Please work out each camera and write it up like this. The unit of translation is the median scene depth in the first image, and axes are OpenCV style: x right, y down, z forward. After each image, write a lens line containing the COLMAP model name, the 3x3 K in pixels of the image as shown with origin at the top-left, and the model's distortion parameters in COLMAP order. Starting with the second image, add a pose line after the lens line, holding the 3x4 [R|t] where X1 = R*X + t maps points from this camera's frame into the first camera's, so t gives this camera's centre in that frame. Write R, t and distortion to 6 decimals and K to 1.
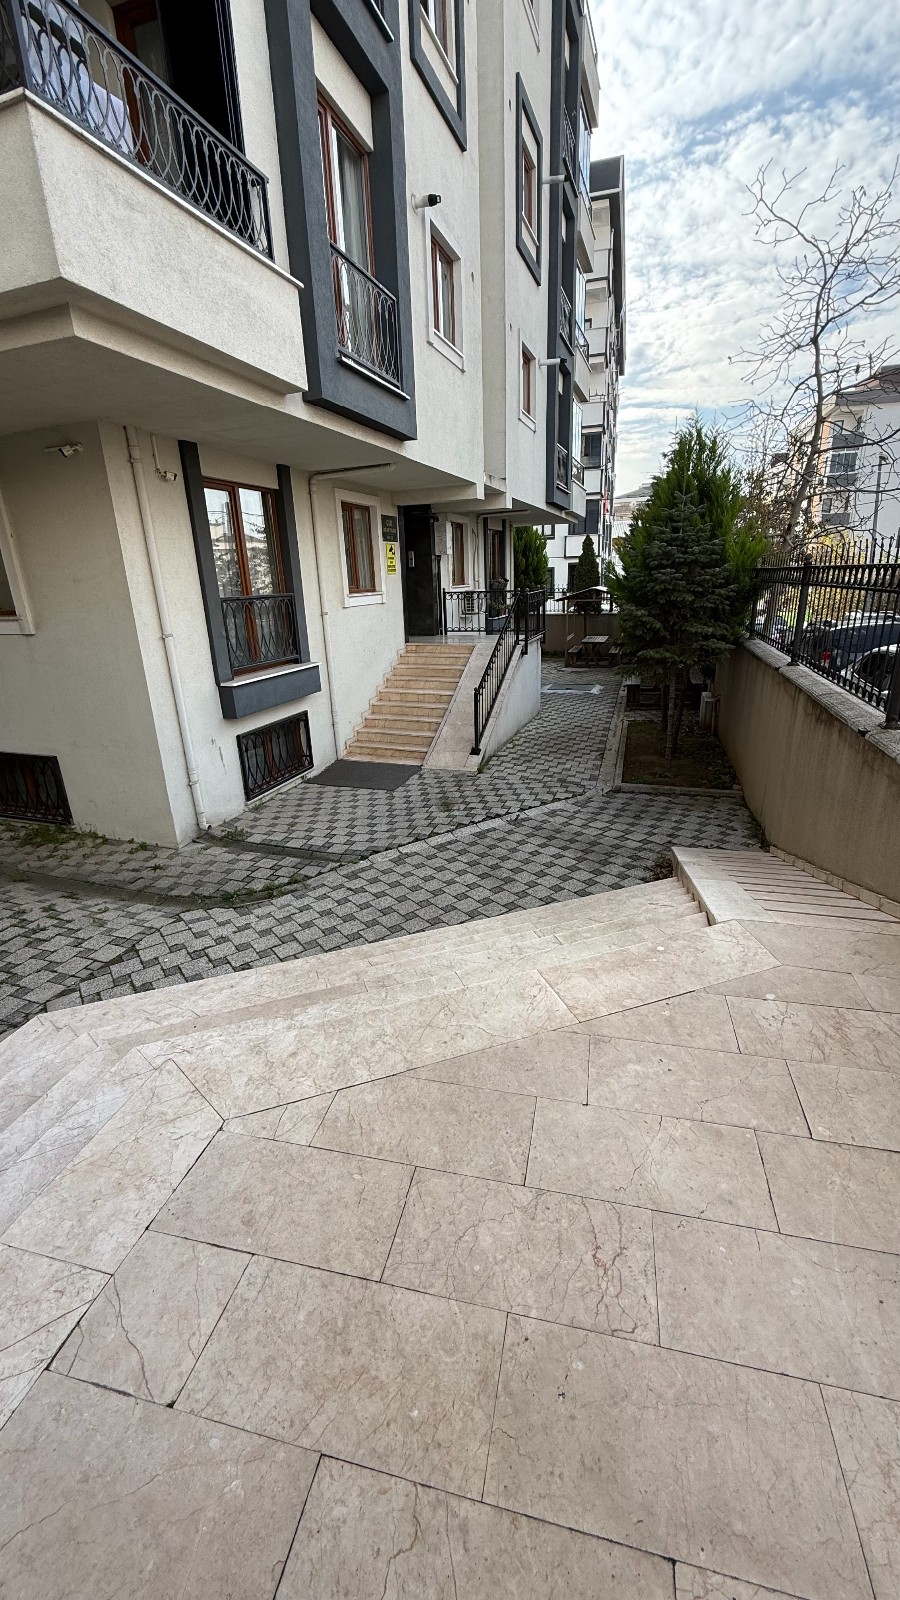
lens RADIAL K [[634.4, 0, 450.6], [0, 634.4, 797.4], [0, 0, 1]] dist [0.001149, -0.000303]
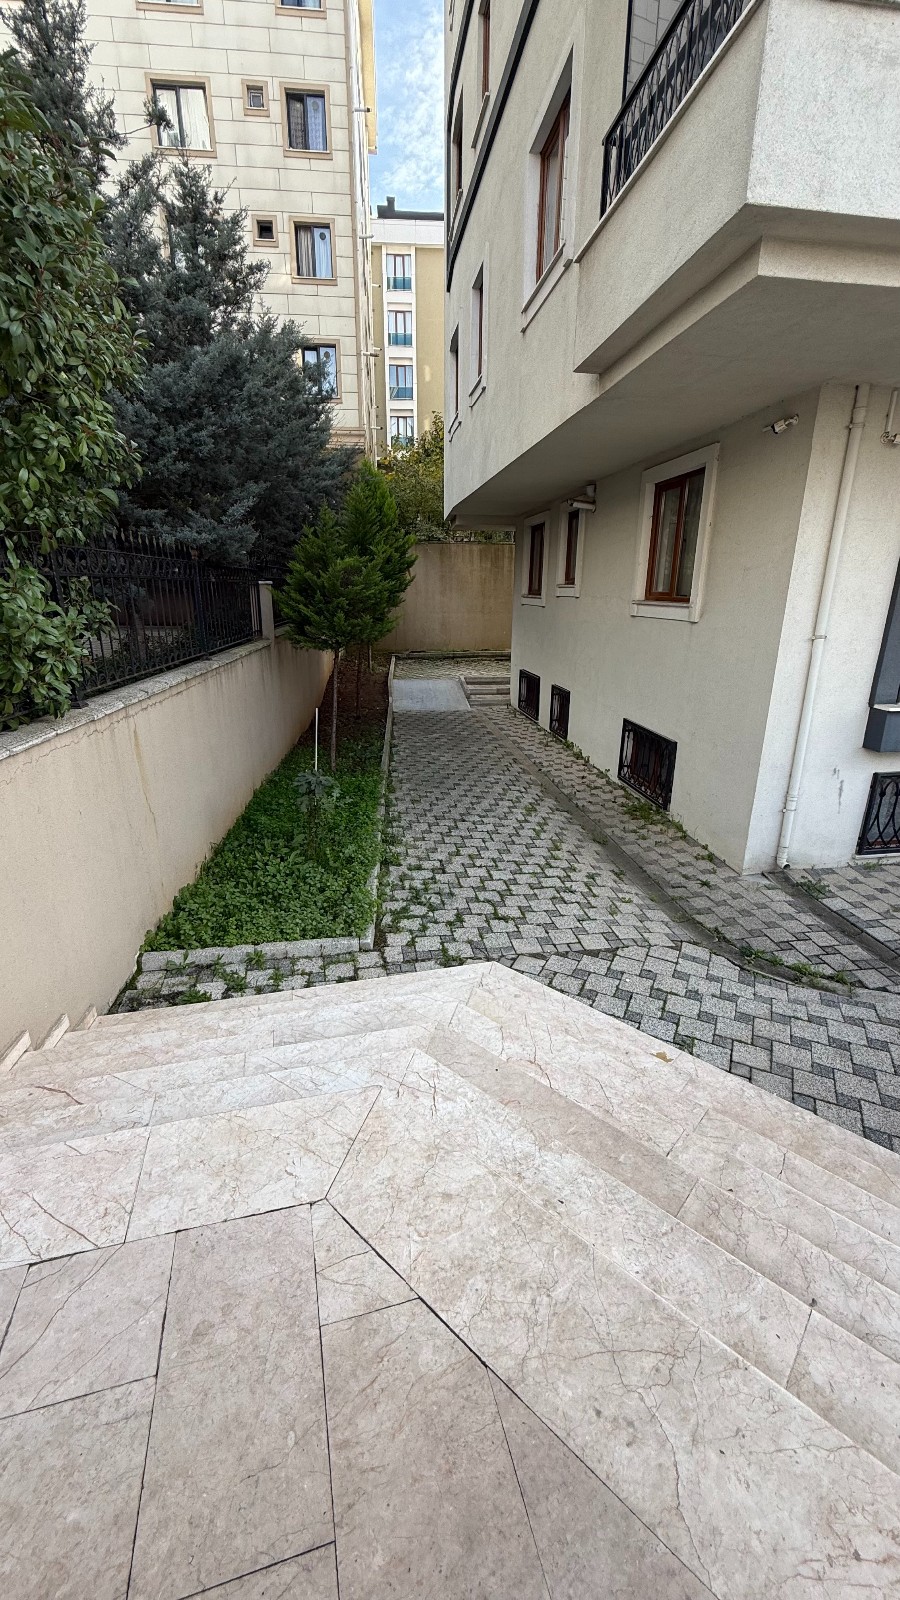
lens RADIAL K [[634.4, 0, 450.6], [0, 634.4, 797.4], [0, 0, 1]] dist [0.001149, -0.000303]
pose [[0.481066, 0.309805, -0.820120, 0.081357], [-0.306282, 0.935924, 0.173892, -0.059471], [0.821442, 0.167535, 0.545129, 0.200240]]
